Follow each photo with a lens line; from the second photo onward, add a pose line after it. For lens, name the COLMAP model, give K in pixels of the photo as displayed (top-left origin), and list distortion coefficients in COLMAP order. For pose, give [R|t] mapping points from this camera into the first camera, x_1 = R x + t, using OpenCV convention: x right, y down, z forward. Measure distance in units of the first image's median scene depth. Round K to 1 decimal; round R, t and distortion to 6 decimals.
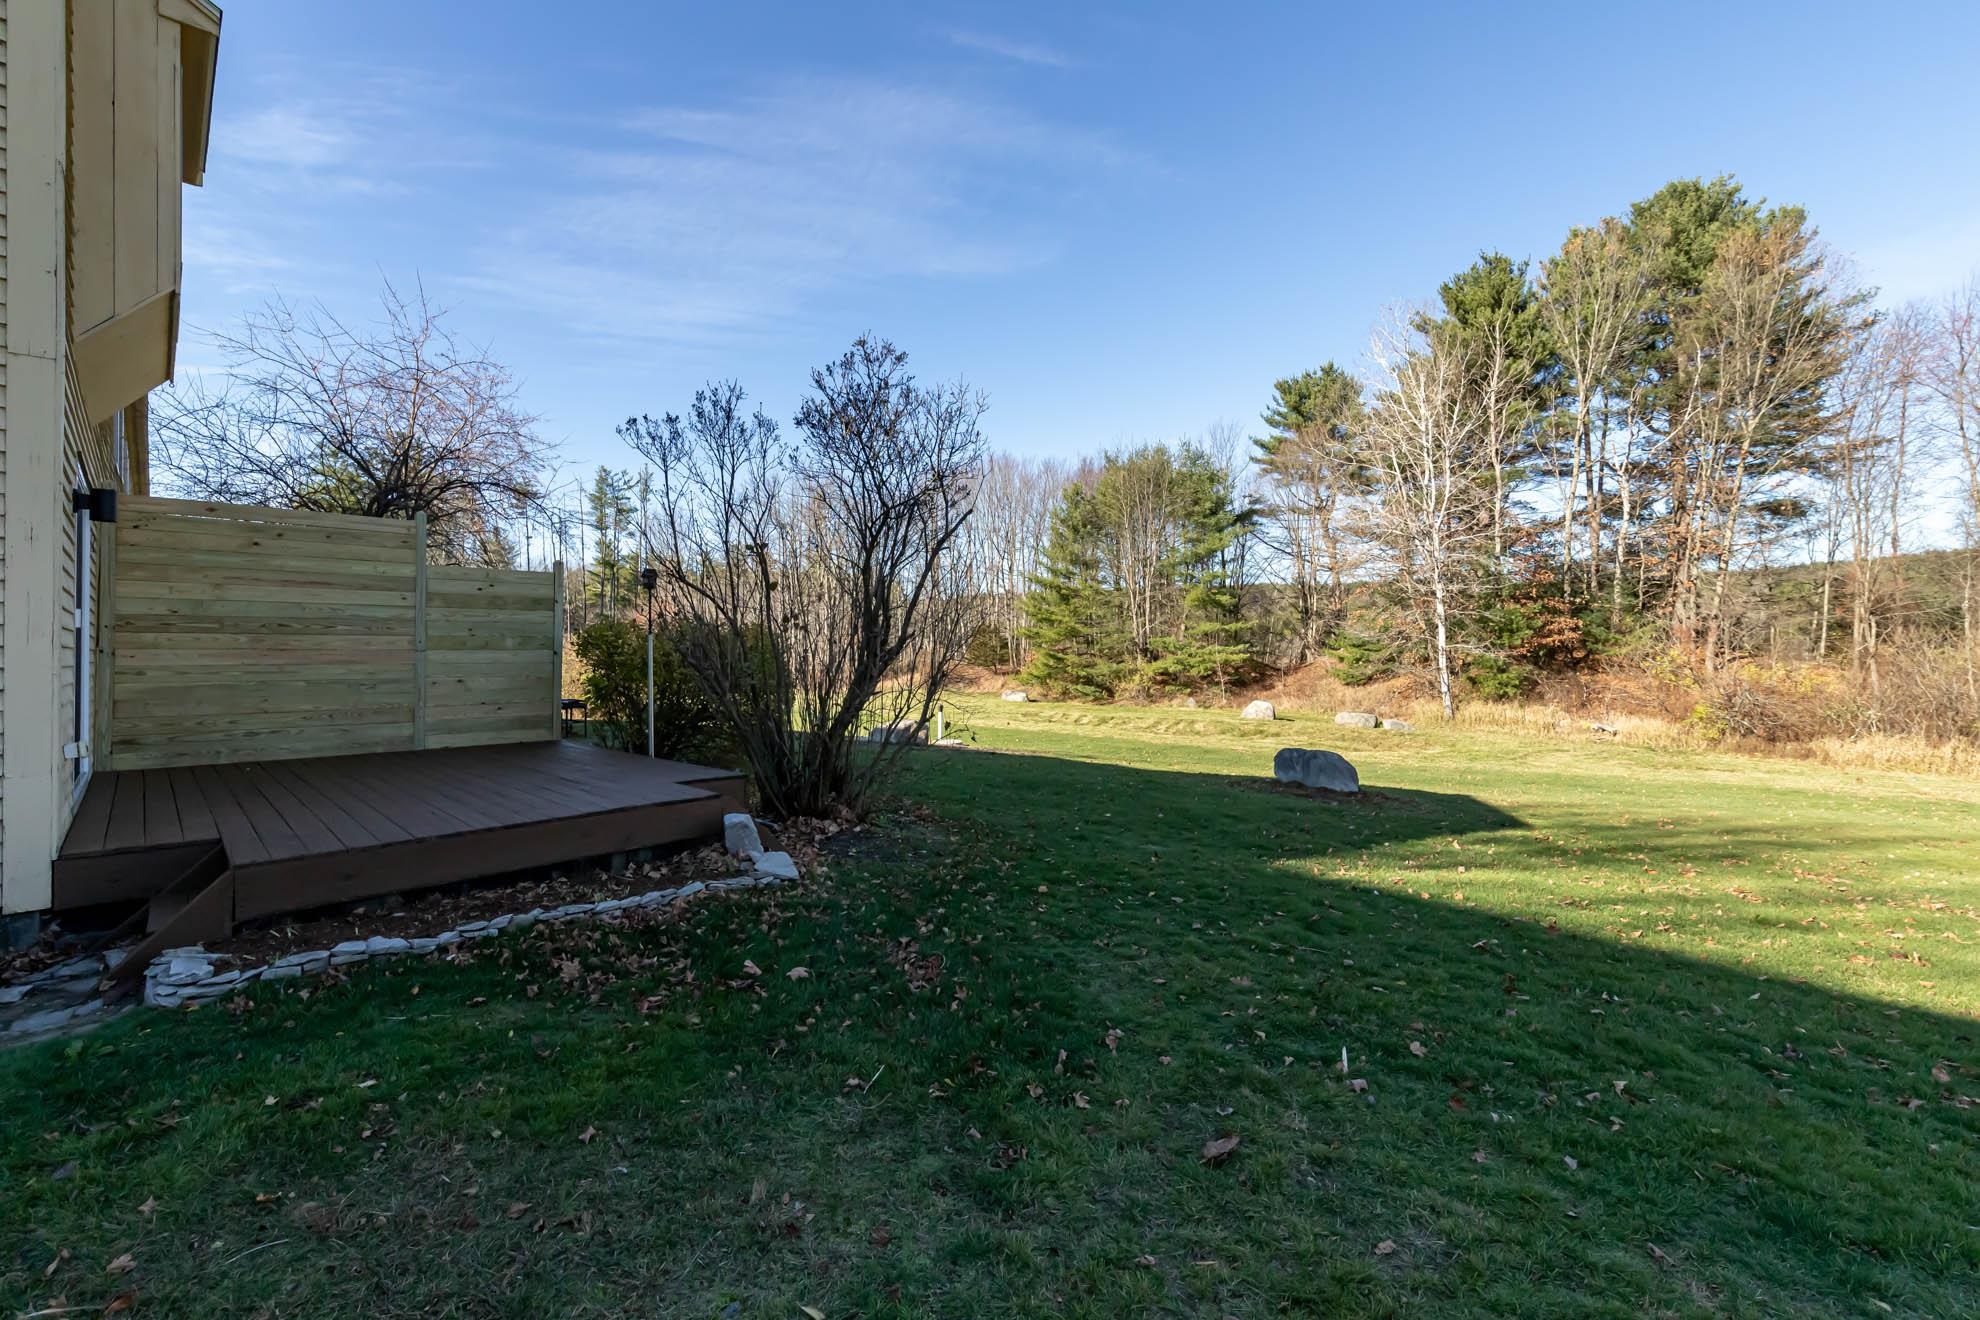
lens RADIAL K [[861.3, 0, 980.9], [0, 861.3, 652.1], [0, 0, 1]] dist [0.000697, -0.000225]
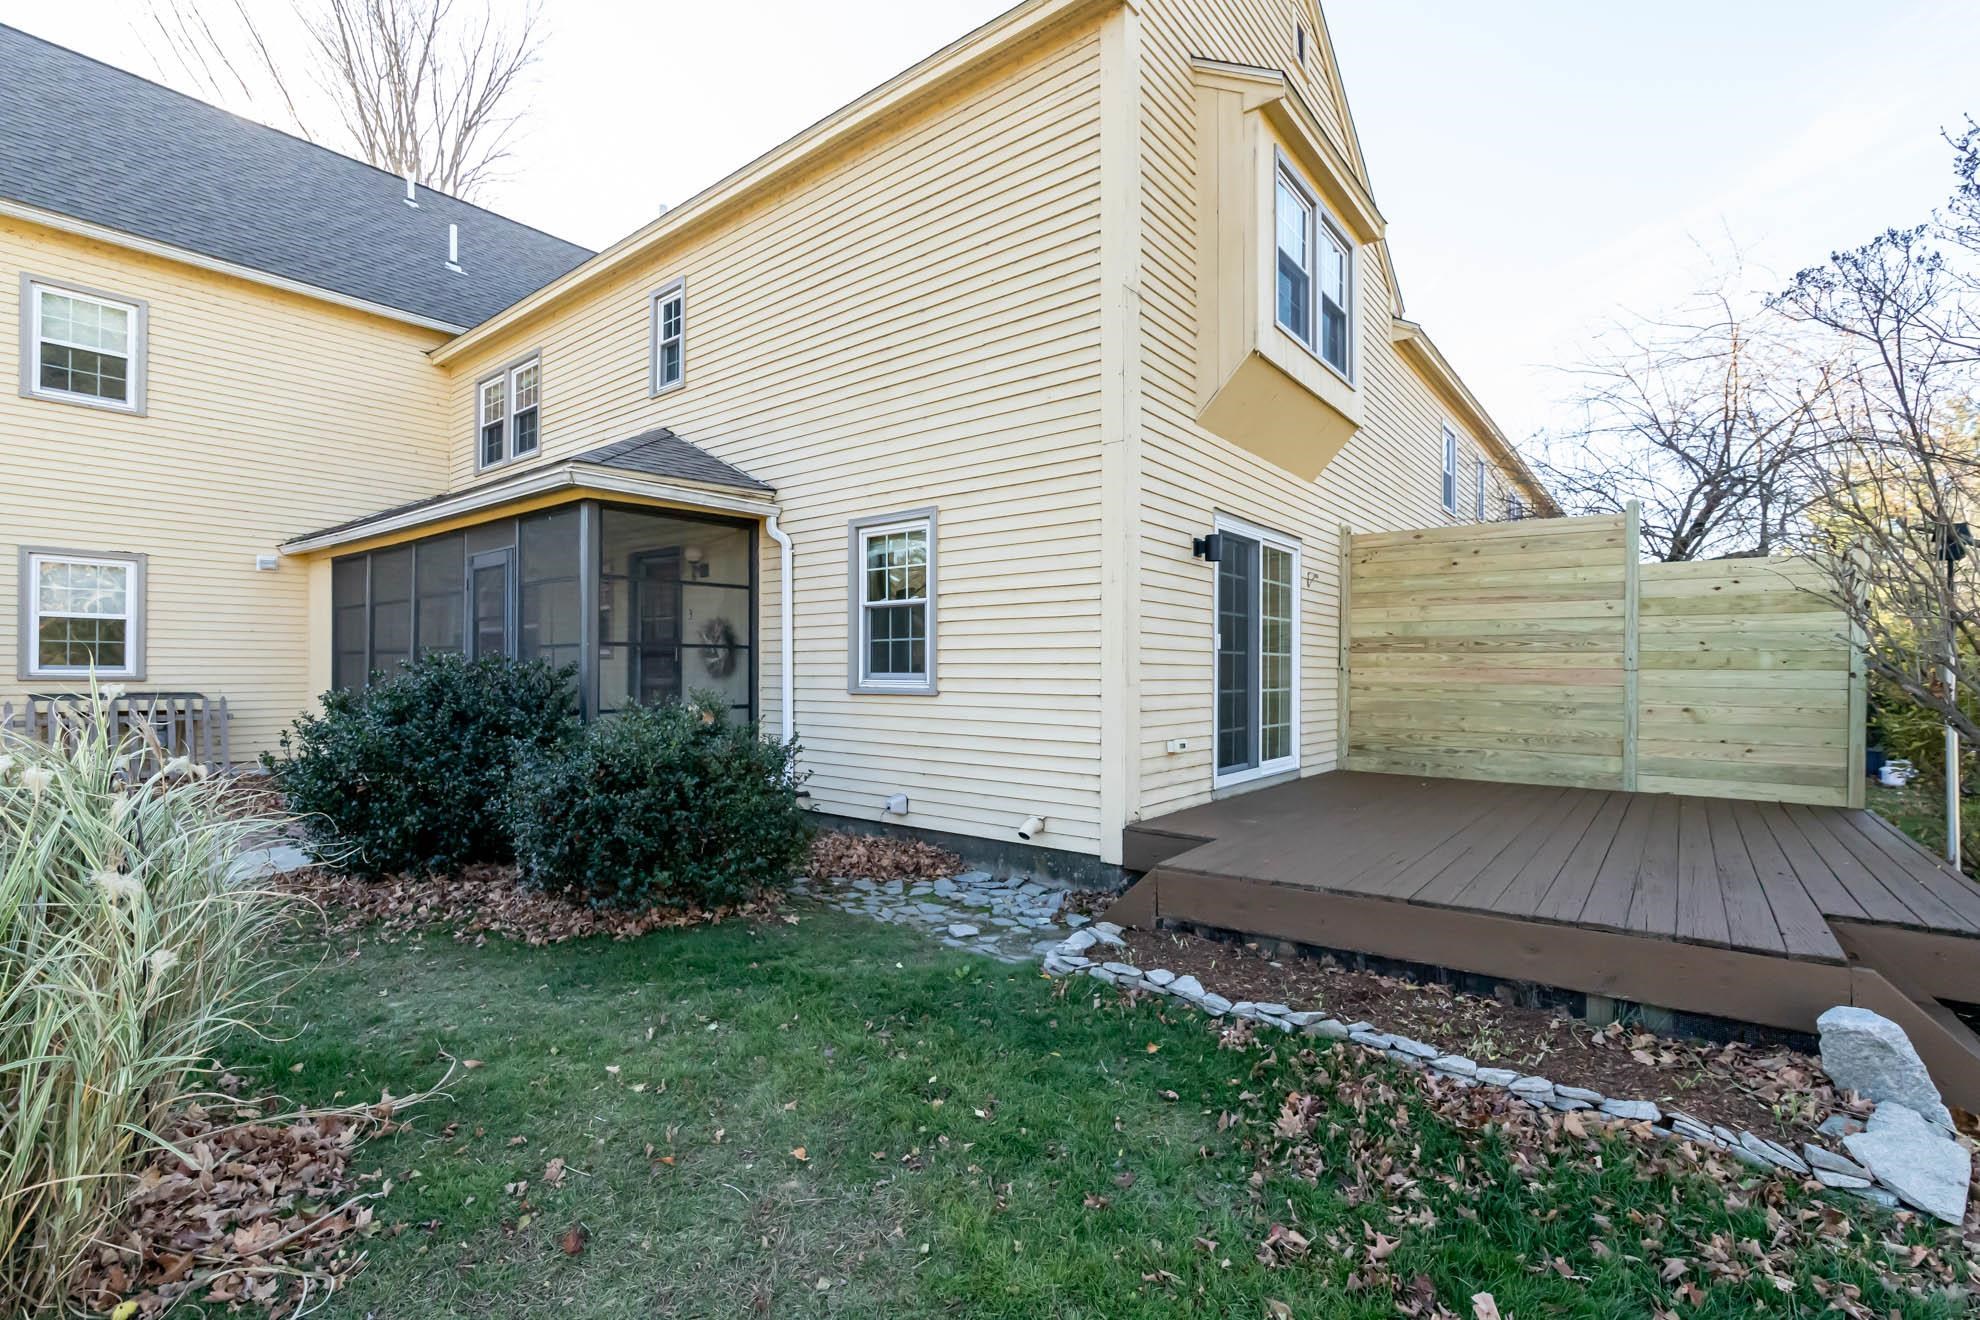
lens RADIAL K [[861.3, 0, 980.9], [0, 861.3, 652.1], [0, 0, 1]] dist [0.000697, -0.000225]
pose [[0.124616, -0.016581, -0.992067, 0.087815], [-0.007676, 0.999814, -0.017675, 0.000396], [0.992175, 0.009818, 0.124465, 0.299548]]
